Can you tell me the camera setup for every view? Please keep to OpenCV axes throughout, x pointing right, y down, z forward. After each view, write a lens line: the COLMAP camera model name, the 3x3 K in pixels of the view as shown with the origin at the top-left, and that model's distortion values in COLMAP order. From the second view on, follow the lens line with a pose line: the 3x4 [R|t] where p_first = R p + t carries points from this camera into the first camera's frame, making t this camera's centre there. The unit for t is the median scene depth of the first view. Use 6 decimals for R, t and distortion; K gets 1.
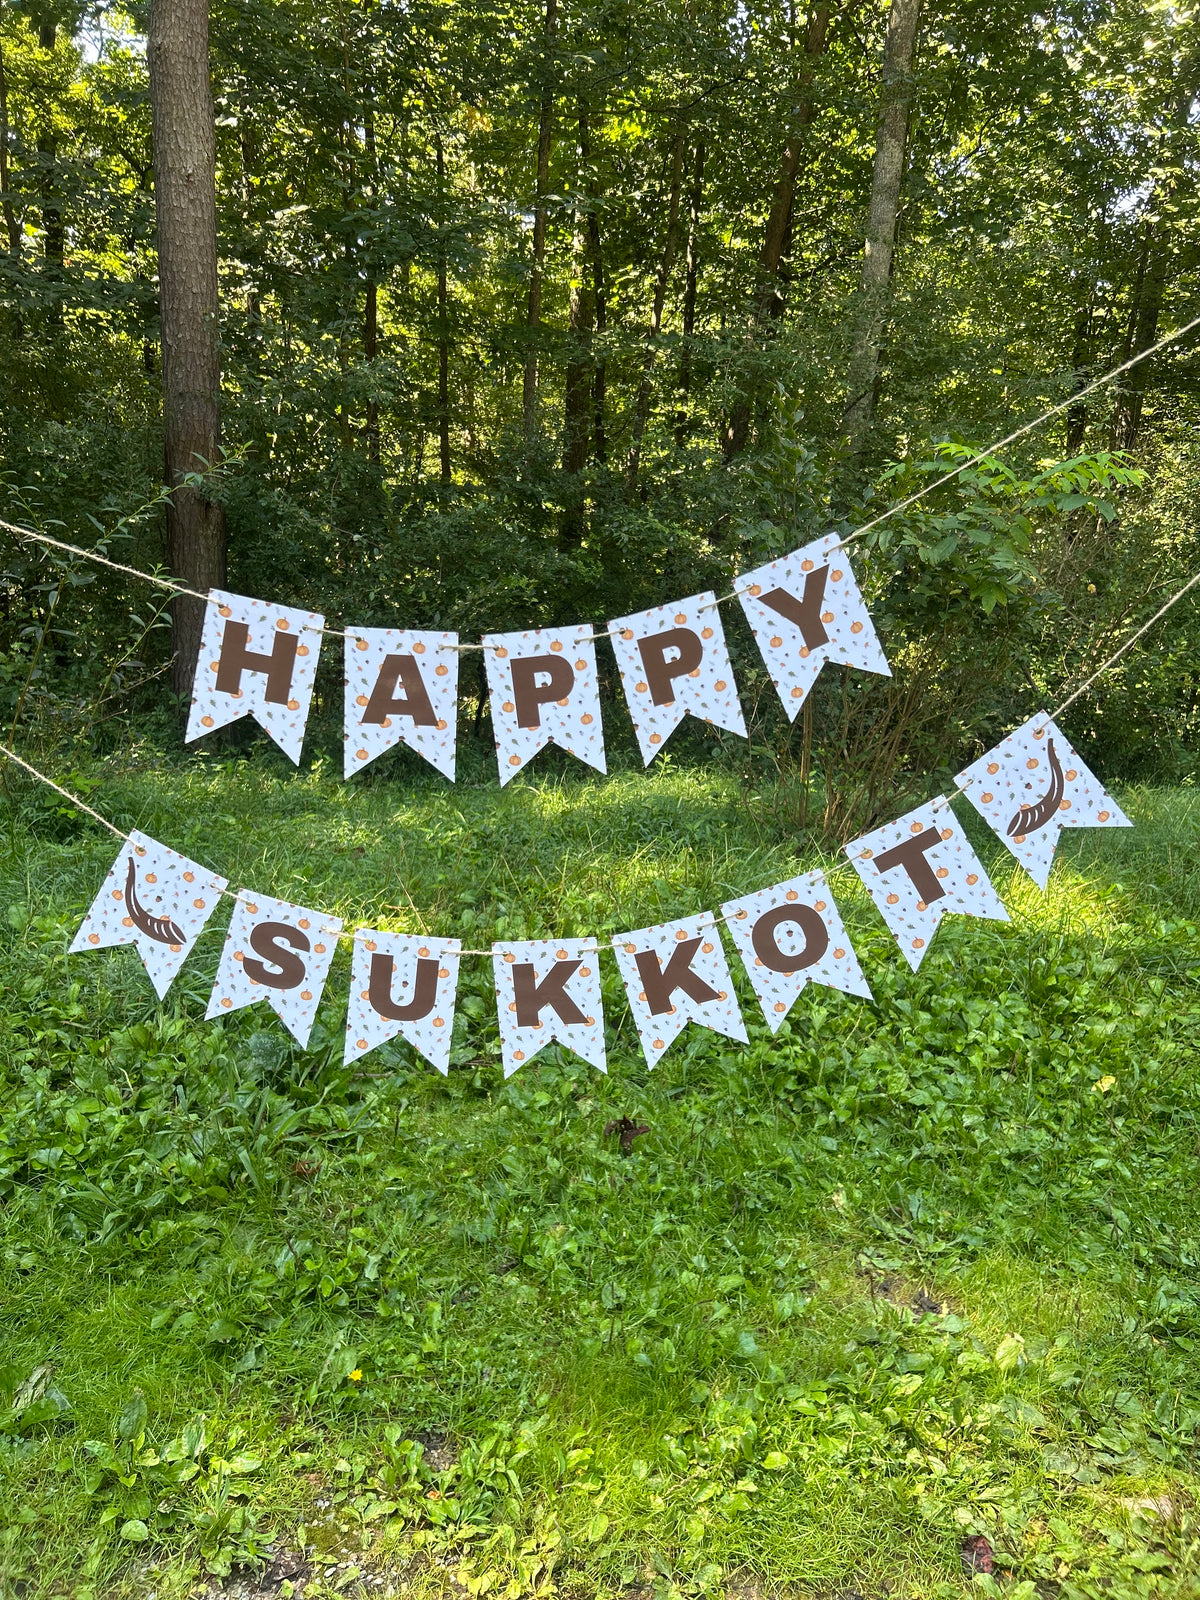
lens RADIAL K [[1259.5, 0, 600.0], [0, 1259.5, 800.0], [0, 0, 1]] dist [0.069875, -0.072082]
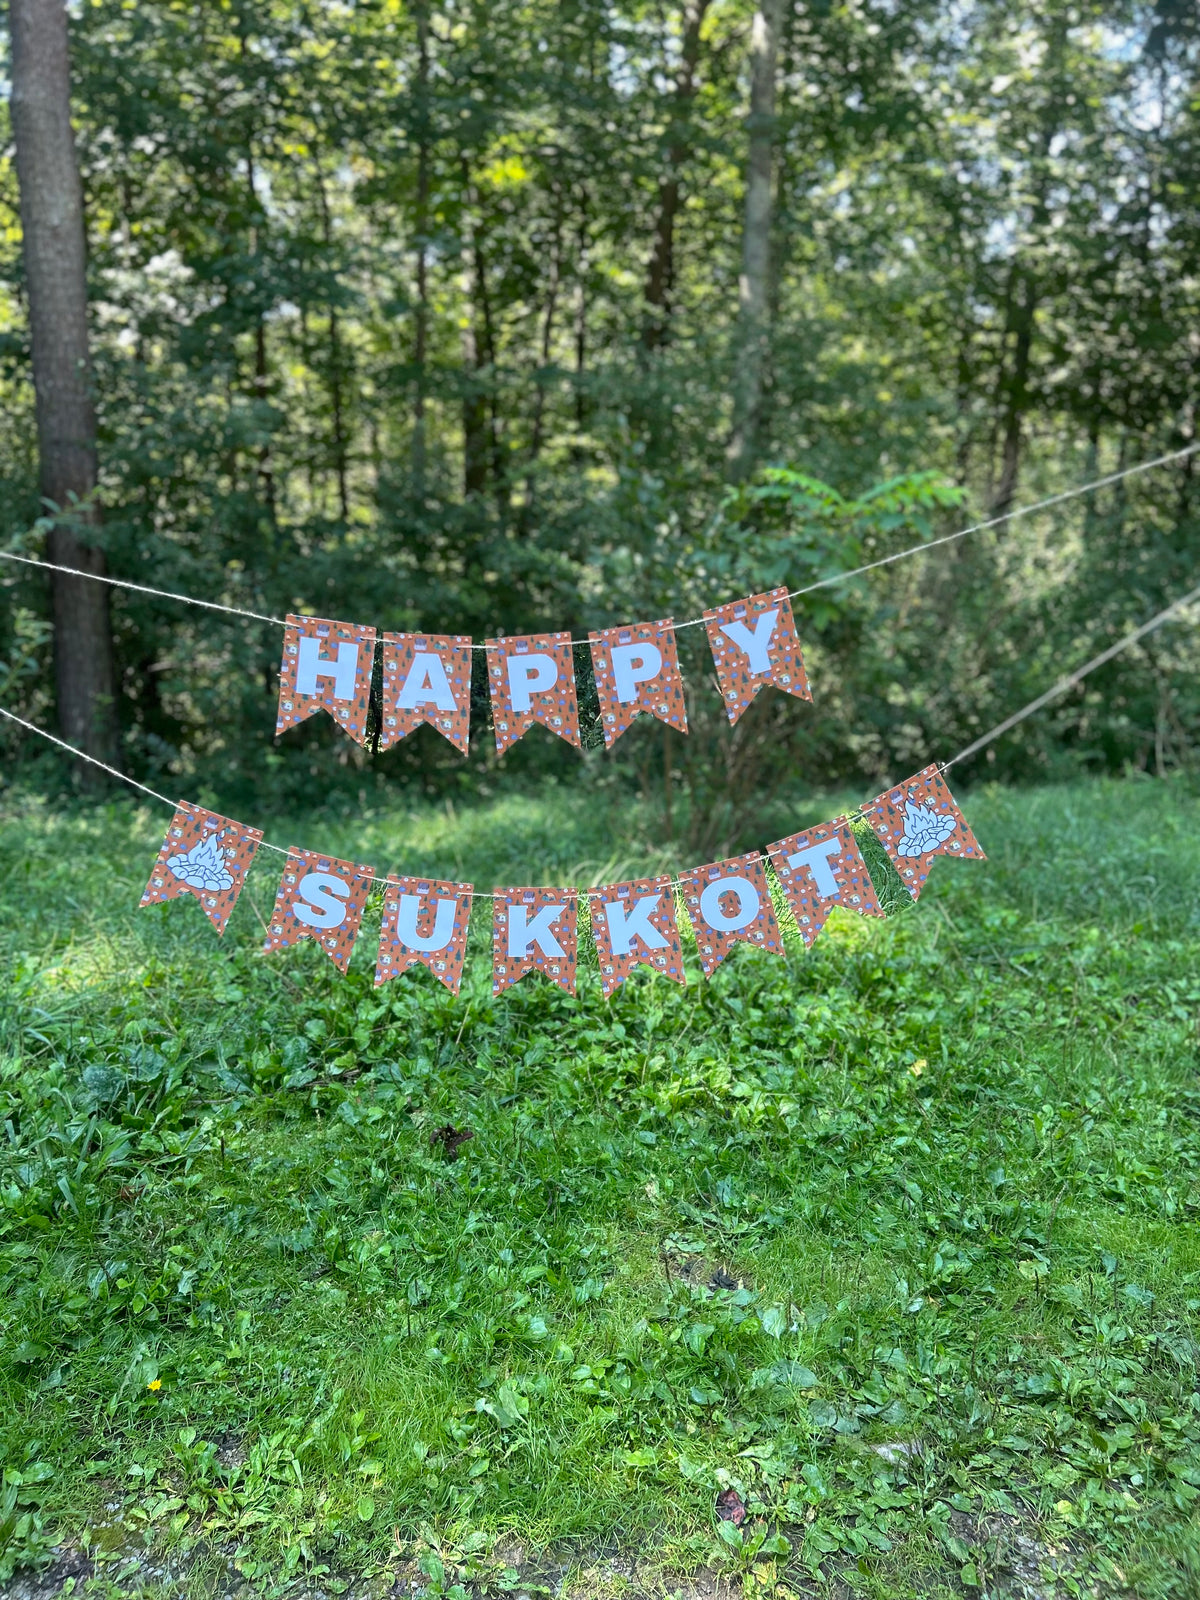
lens RADIAL K [[1259.5, 0, 600.0], [0, 1259.5, 800.0], [0, 0, 1]] dist [0.069875, -0.072082]
pose [[0.997765, -0.045380, 0.049044, 0.106587], [0.046539, 0.998657, -0.022753, 0.015737], [-0.047946, 0.024985, 0.998537, -0.046363]]
